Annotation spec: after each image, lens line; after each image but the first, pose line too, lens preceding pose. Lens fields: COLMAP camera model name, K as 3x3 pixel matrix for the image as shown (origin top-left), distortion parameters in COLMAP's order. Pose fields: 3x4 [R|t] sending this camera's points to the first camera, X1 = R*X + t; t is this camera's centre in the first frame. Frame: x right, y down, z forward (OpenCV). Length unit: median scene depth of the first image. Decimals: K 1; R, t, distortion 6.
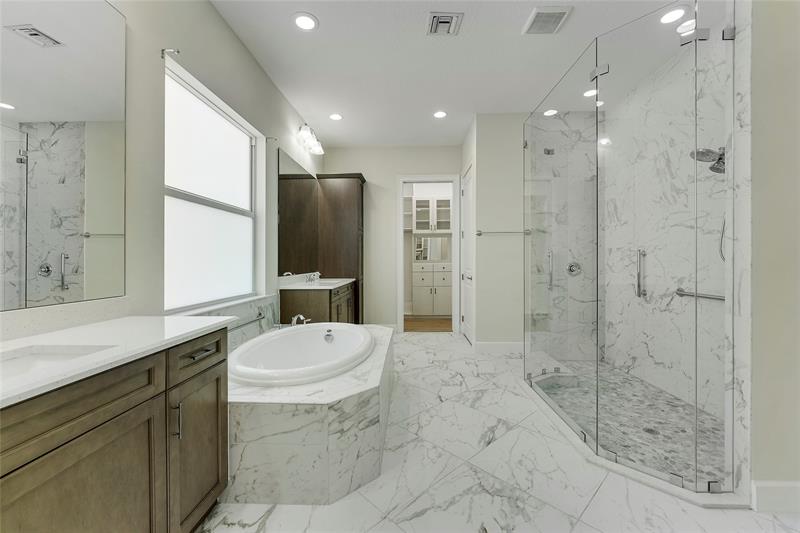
lens RADIAL K [[333.9, 0, 399.8], [0, 333.9, 262.1], [0, 0, 1]] dist [-0.009565, 0.000798]
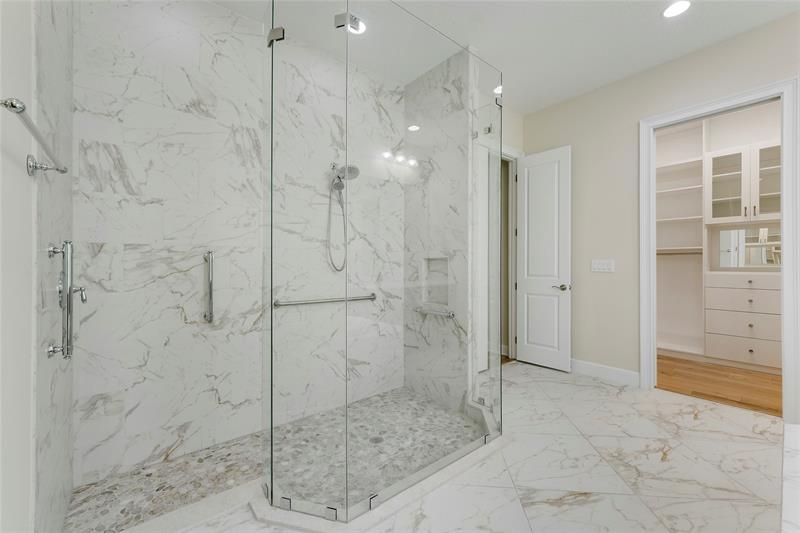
lens RADIAL K [[333.9, 0, 402.3], [0, 333.9, 266.1], [0, 0, 1]] dist [-0.009565, 0.000798]
pose [[-0.661757, 0.003001, 0.749713, -0.030489], [0.007893, 0.999964, 0.002964, -0.008151], [-0.749677, 0.007879, -0.661757, 1.325340]]
